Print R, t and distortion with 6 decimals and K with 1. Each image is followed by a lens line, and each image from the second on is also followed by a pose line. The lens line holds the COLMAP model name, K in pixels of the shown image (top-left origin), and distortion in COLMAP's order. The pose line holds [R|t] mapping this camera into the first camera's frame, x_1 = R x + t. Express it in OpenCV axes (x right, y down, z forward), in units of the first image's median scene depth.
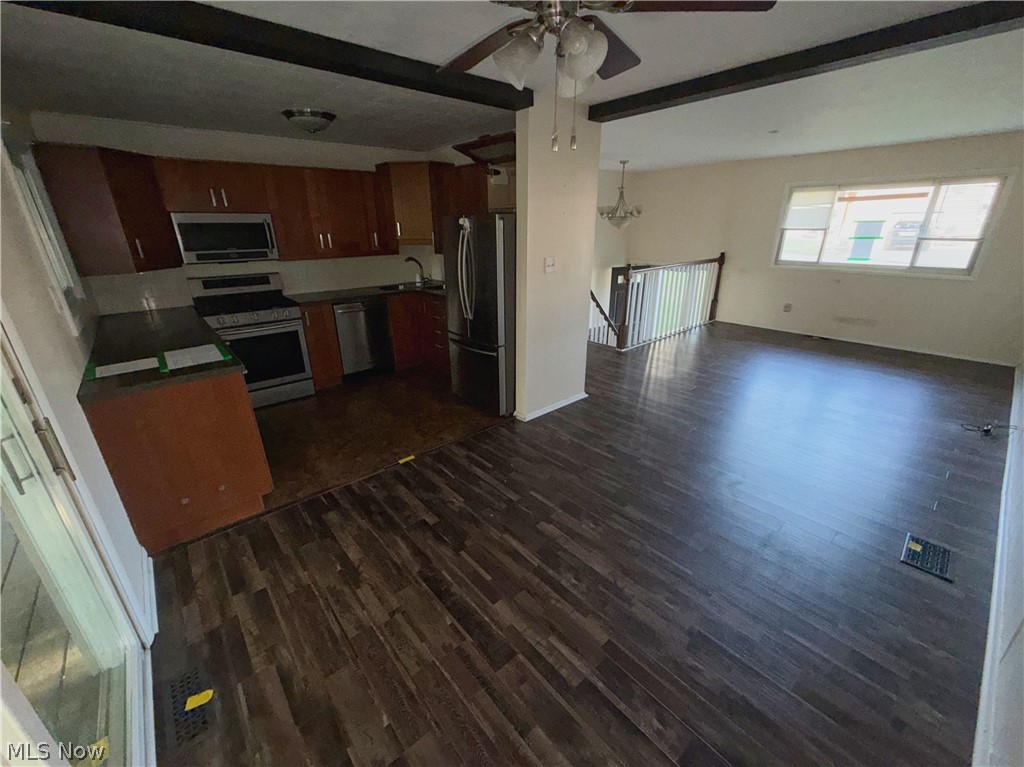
lens RADIAL K [[414.2, 0, 507.1], [0, 414.2, 382.7], [0, 0, 1]] dist [-0.001253, 0.000202]
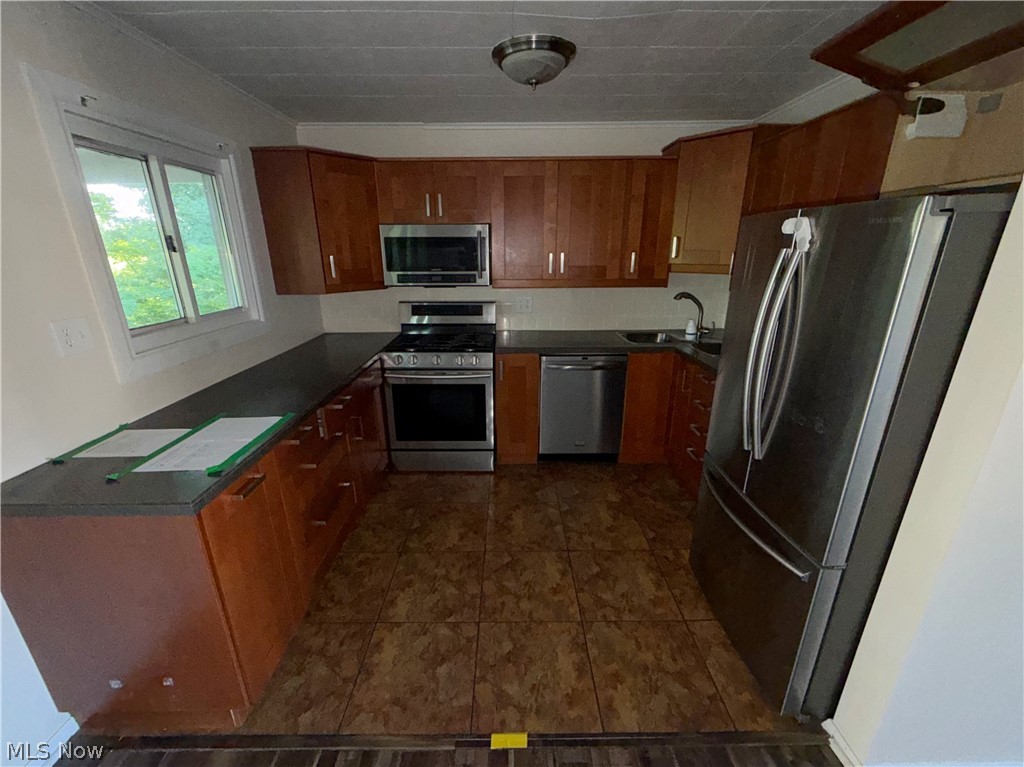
lens RADIAL K [[414.2, 0, 511.0], [0, 414.2, 384.0], [0, 0, 1]] dist [-0.001253, 0.000202]
pose [[0.762959, 0.208494, -0.611902, -0.037915], [-0.233608, 0.971518, 0.039749, -0.186687], [0.602761, 0.112618, 0.789934, 0.516334]]
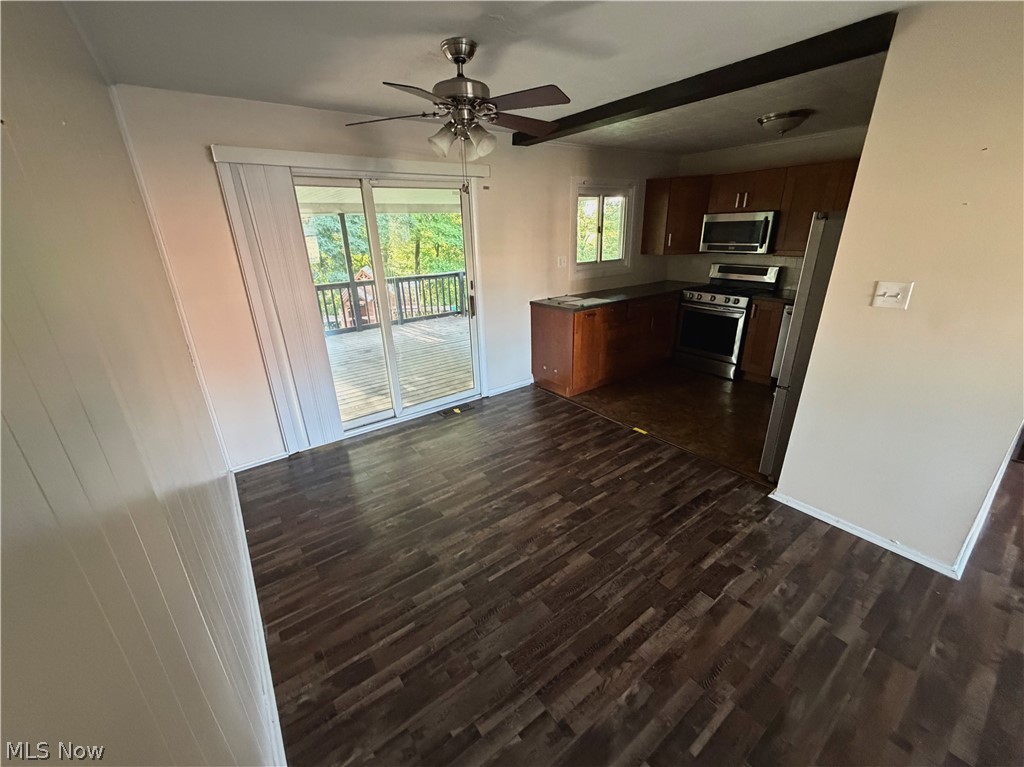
lens RADIAL K [[414.2, 0, 509.0], [0, 414.2, 379.0], [0, 0, 1]] dist [-0.001253, 0.000202]
pose [[-0.075651, 0.352566, -0.932724, 0.698887], [-0.328334, 0.874432, 0.357162, -0.200441], [0.941527, 0.333265, 0.049608, 0.477324]]
